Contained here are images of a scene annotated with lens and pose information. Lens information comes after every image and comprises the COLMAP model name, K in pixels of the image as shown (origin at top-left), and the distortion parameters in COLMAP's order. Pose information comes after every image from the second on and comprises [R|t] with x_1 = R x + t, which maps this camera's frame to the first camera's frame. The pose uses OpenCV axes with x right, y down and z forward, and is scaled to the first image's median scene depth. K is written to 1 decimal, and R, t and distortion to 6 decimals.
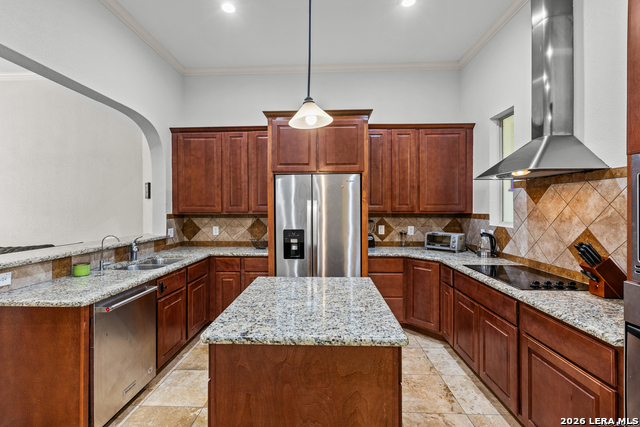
lens RADIAL K [[287.4, 0, 312.2], [0, 287.4, 206.0], [0, 0, 1]] dist [0.002167, -0.001201]
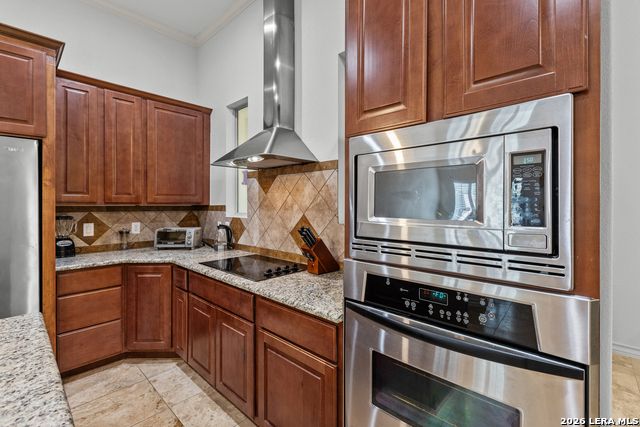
lens RADIAL K [[287.4, 0, 318.6], [0, 287.4, 204.0], [0, 0, 1]] dist [0.002167, -0.001201]
pose [[0.645893, 0.000171, 0.763428, 0.086105], [-0.001800, 0.999998, 0.001299, 0.022931], [-0.763426, -0.002213, 0.645891, 0.147932]]
